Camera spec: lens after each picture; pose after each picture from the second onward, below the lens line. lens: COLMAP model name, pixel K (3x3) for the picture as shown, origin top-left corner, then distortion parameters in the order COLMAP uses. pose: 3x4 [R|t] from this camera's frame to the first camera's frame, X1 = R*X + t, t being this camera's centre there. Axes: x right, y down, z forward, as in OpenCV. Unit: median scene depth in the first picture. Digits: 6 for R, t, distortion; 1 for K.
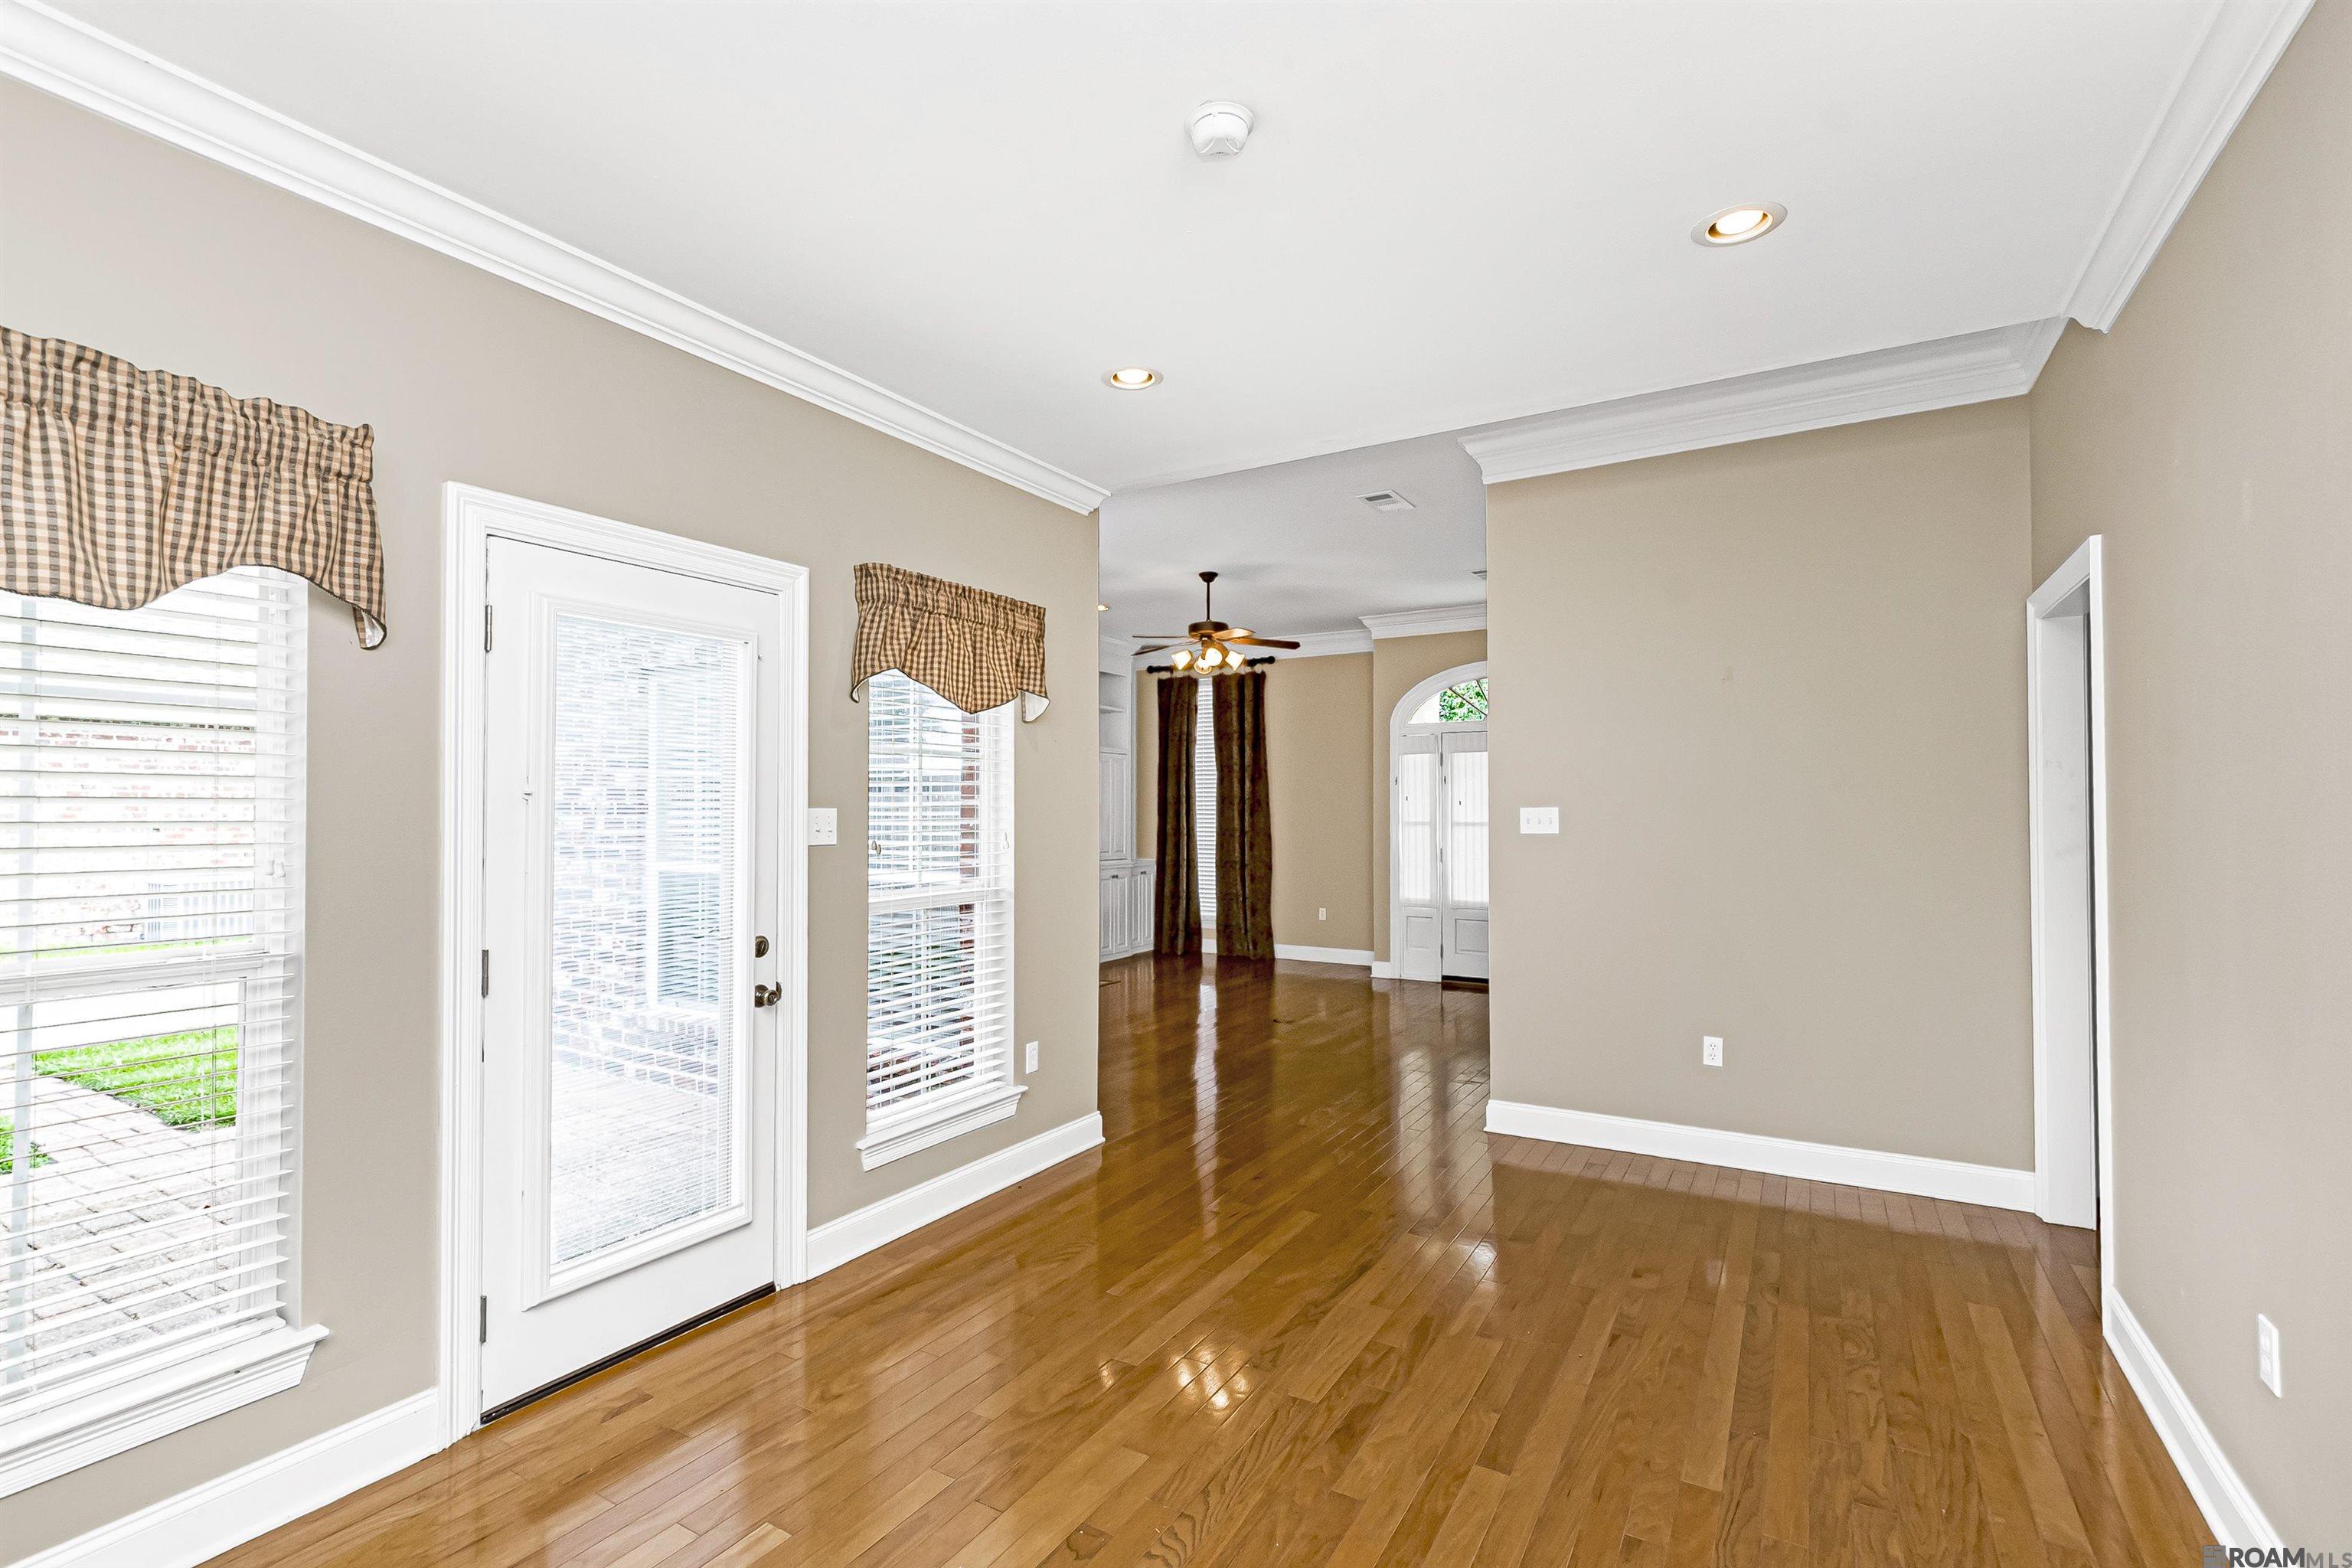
lens RADIAL K [[1063.4, 0, 1166.4], [0, 1063.4, 777.0], [0, 0, 1]] dist [-0.005338, 0.002036]
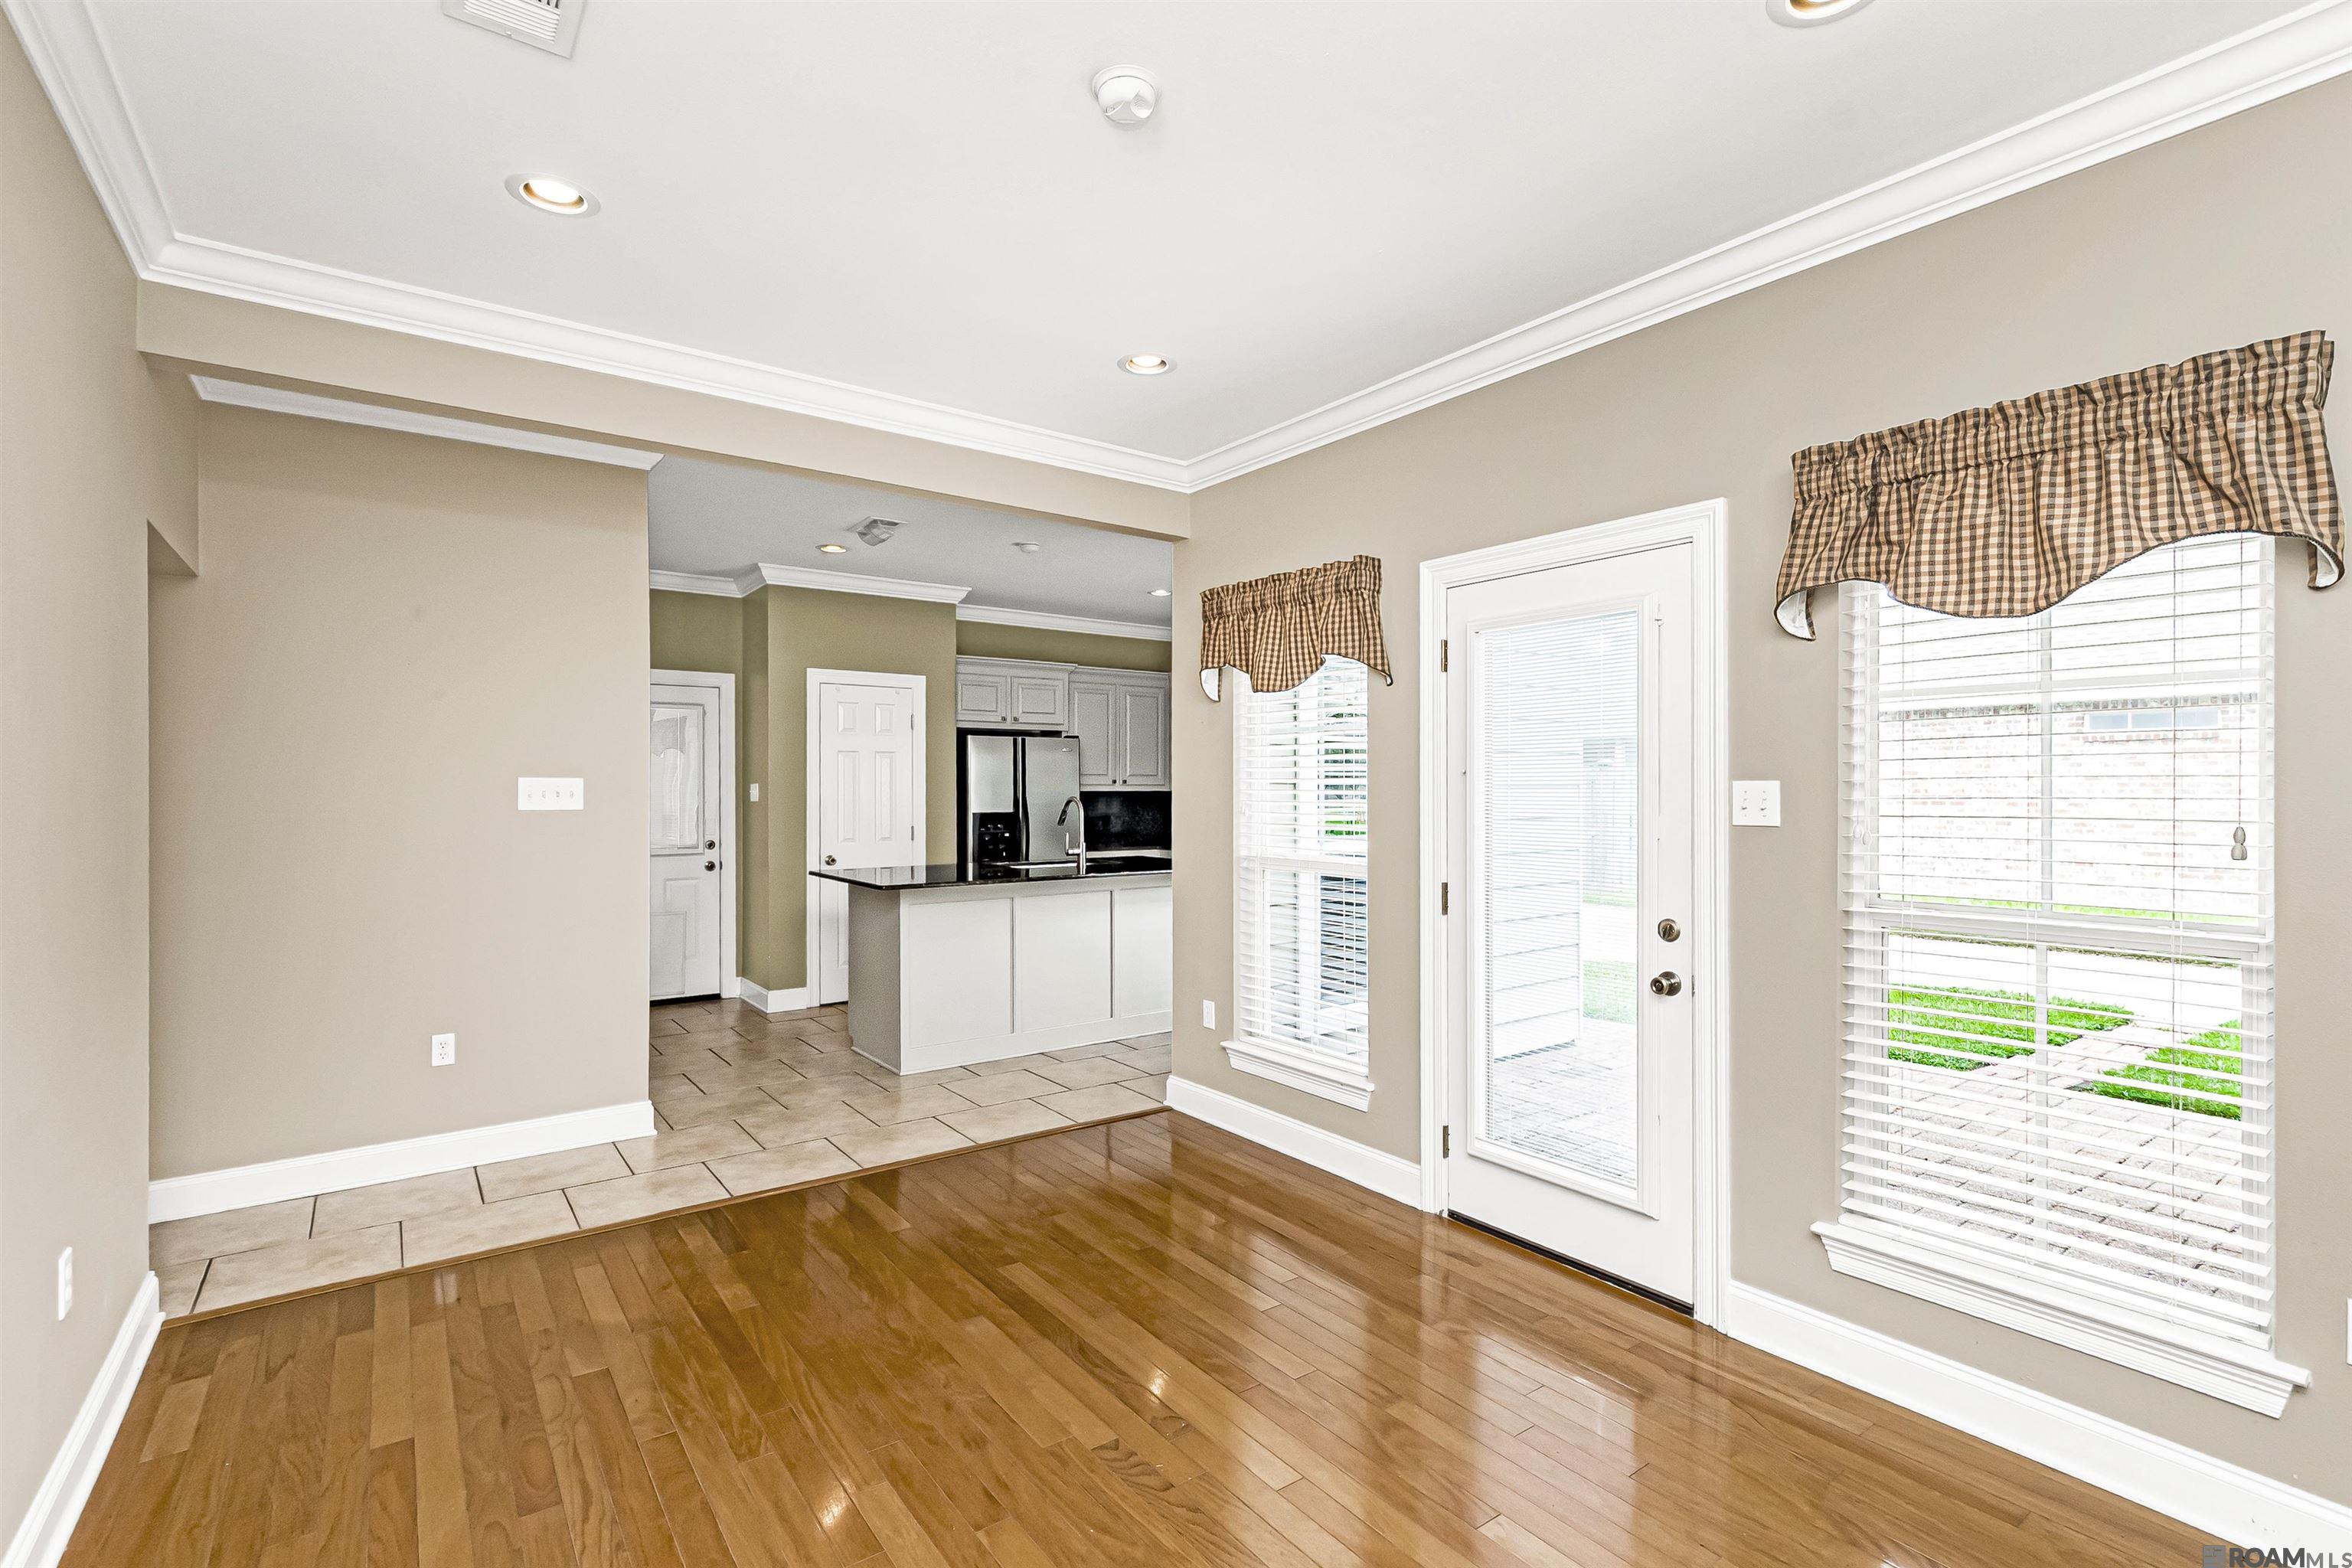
lens RADIAL K [[1063.4, 0, 1189.7], [0, 1063.4, 787.5], [0, 0, 1]] dist [-0.005338, 0.002036]
pose [[-0.368767, -0.003705, -0.929514, 0.624899], [0.025138, 0.999587, -0.013958, 0.036394], [0.929182, -0.028513, -0.368522, 0.941544]]
